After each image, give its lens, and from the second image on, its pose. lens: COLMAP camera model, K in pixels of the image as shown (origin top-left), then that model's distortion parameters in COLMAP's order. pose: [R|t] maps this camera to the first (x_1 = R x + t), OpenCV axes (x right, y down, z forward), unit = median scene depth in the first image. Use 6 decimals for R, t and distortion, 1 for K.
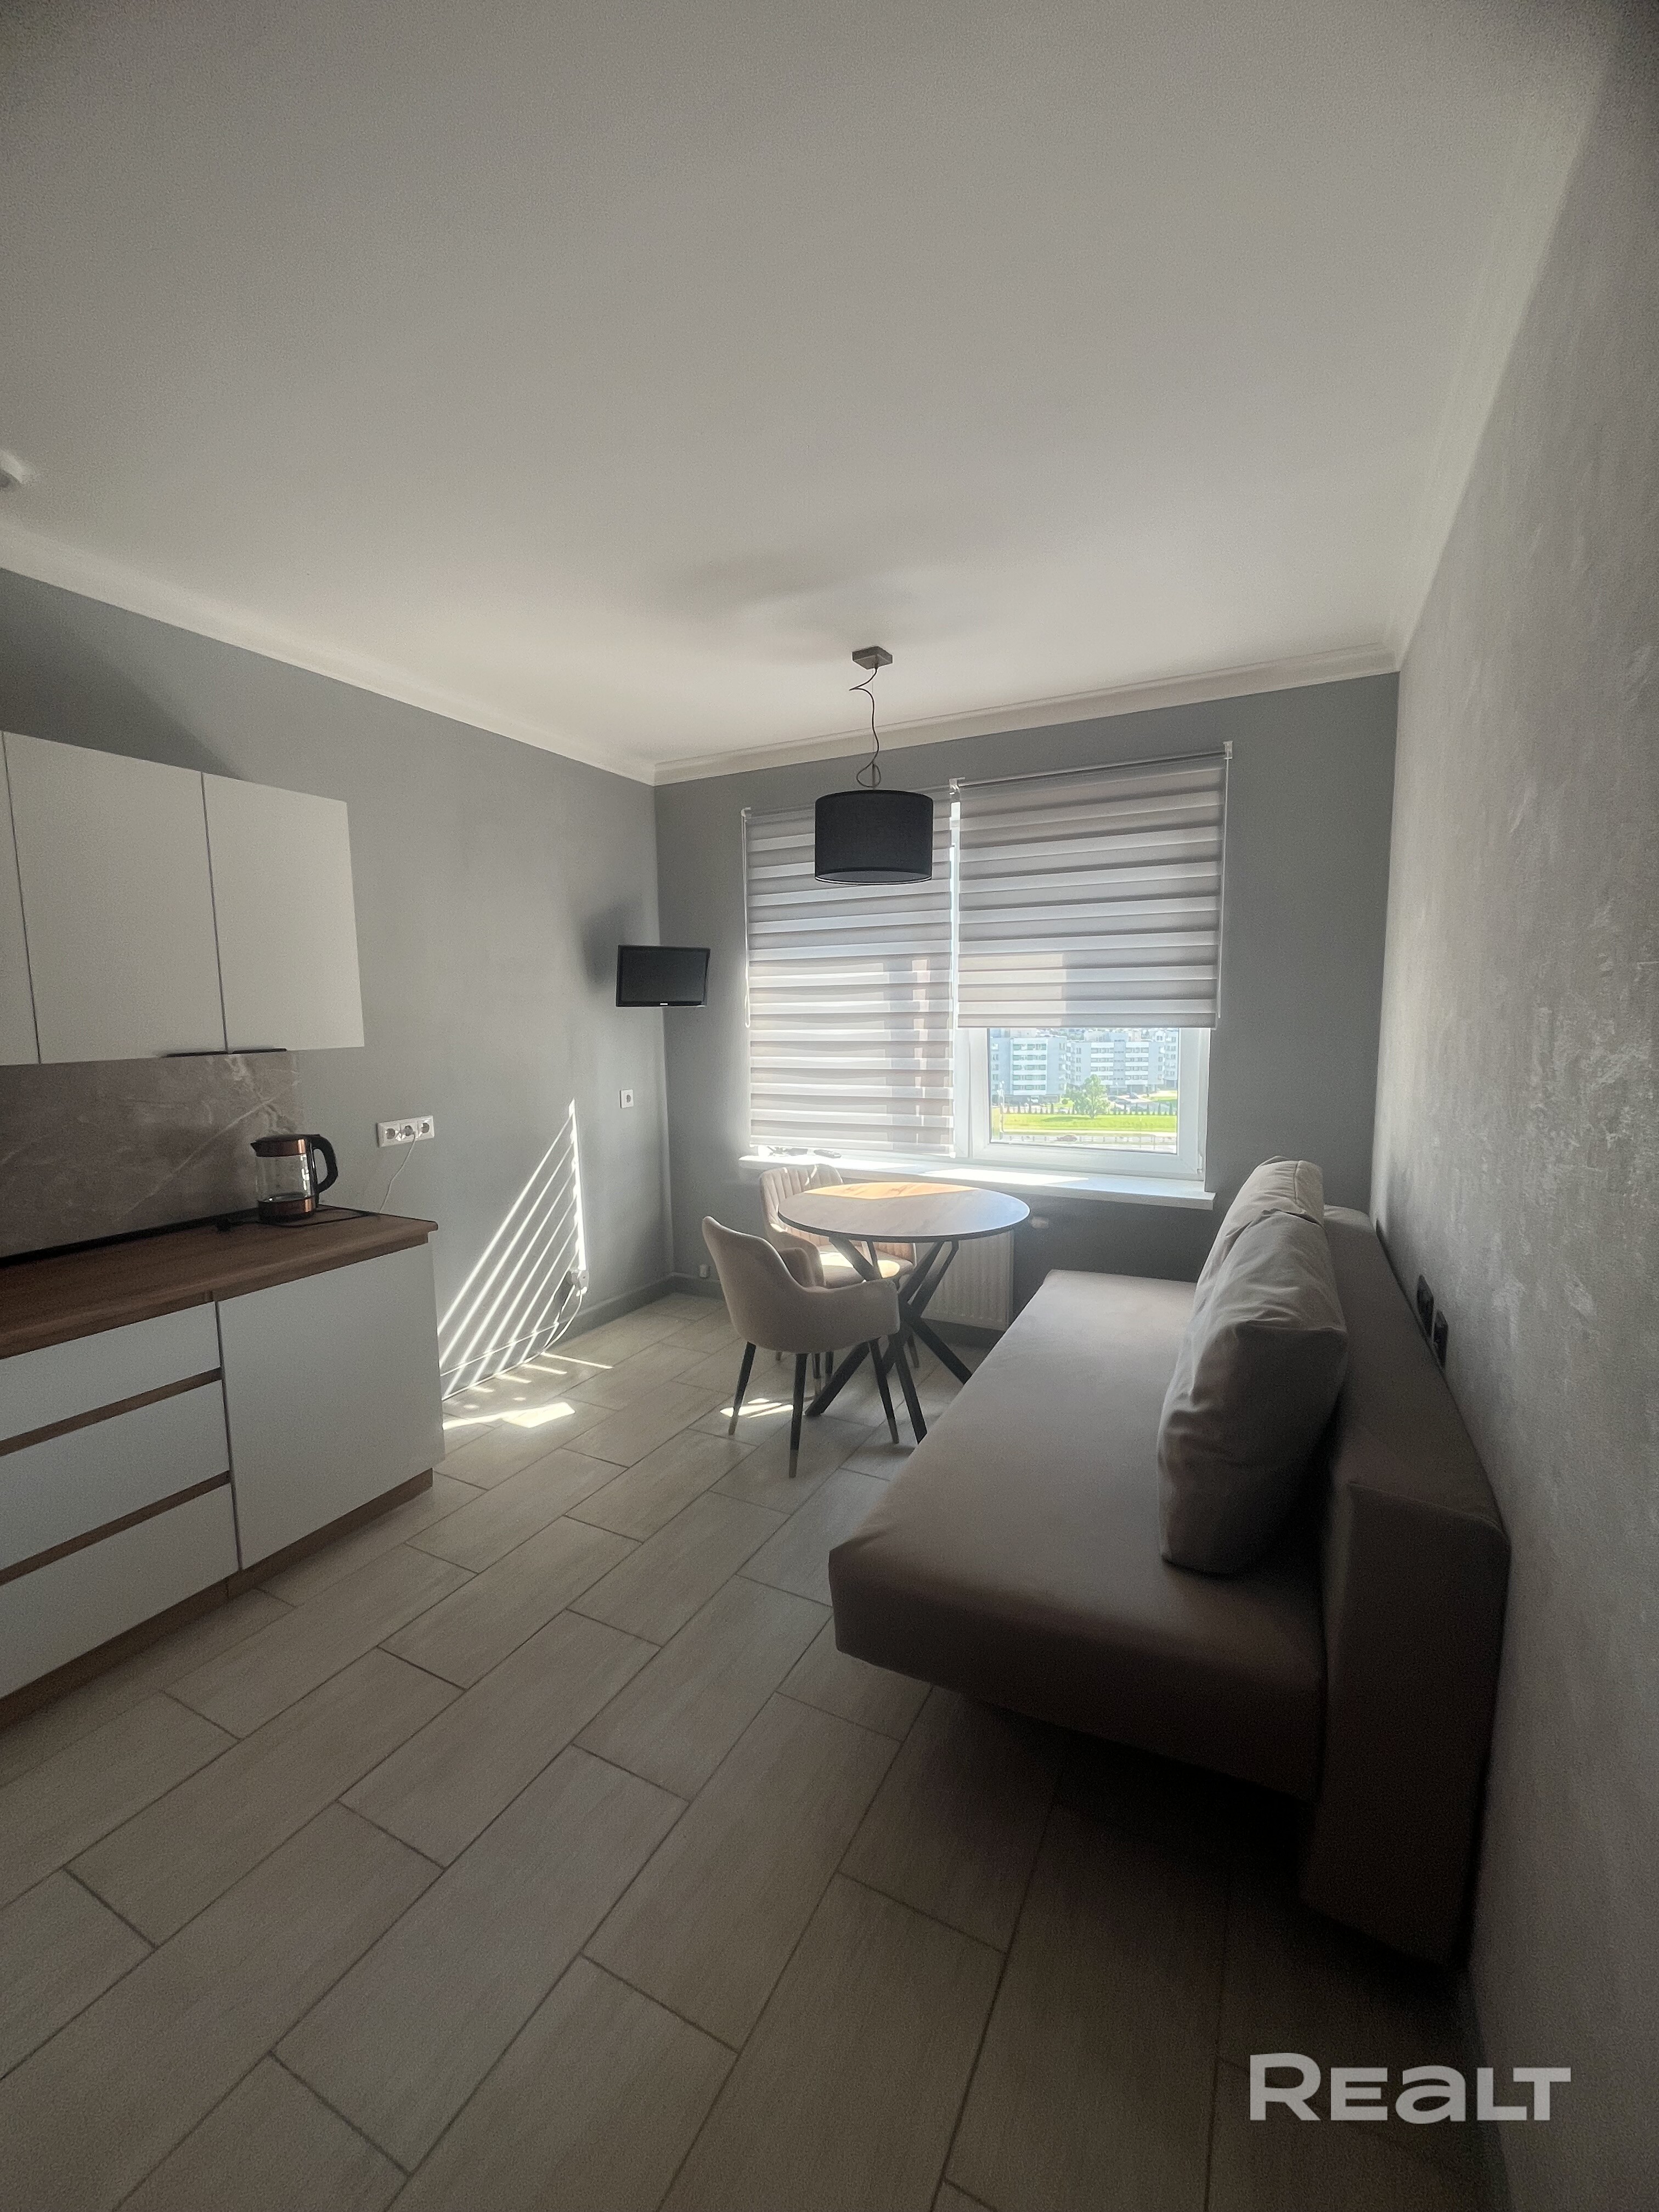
lens RADIAL K [[898.5, 0, 829.5], [0, 898.5, 1106.0], [0, 0, 1]] dist [-0.000459, -0.000007]
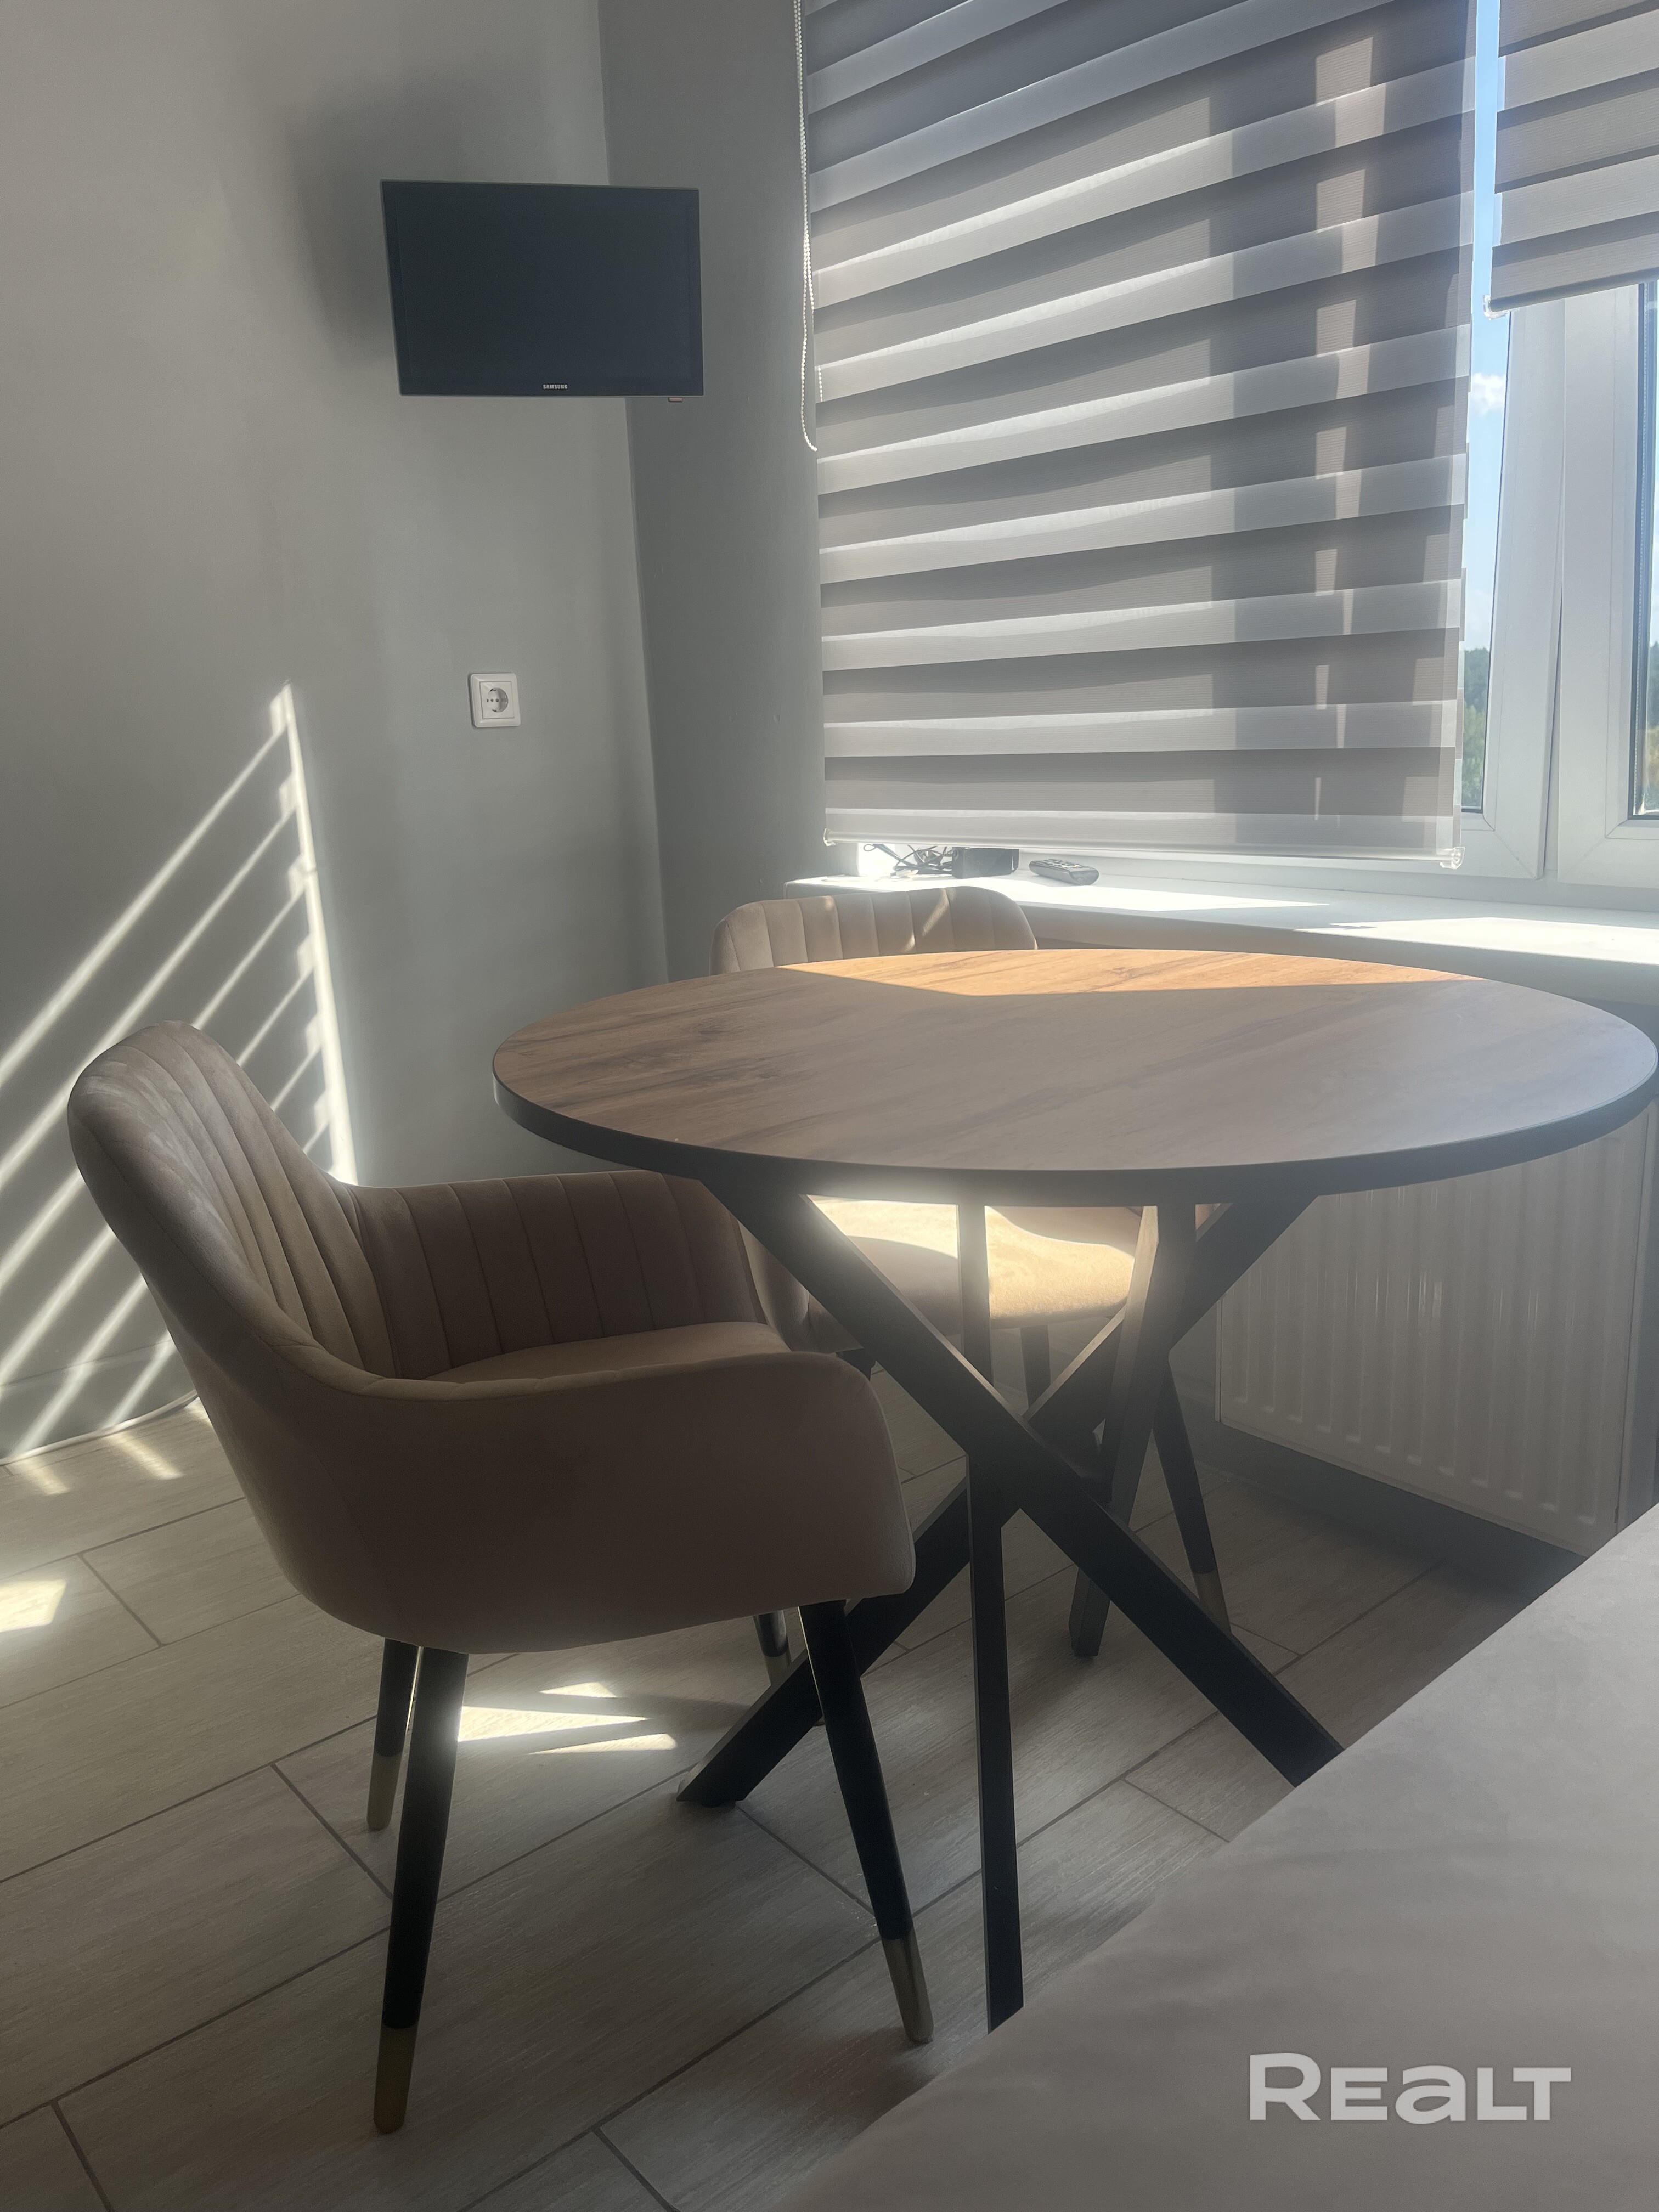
lens RADIAL K [[1668.6, 0, 829.5], [0, 1668.6, 1106.0], [0, 0, 1]] dist [0.028988, -0.046835]
pose [[0.930267, 0.065623, -0.360966, 0.149026], [-0.016249, 0.990278, 0.138153, 0.061076], [0.366522, -0.122654, 0.922289, 0.482346]]
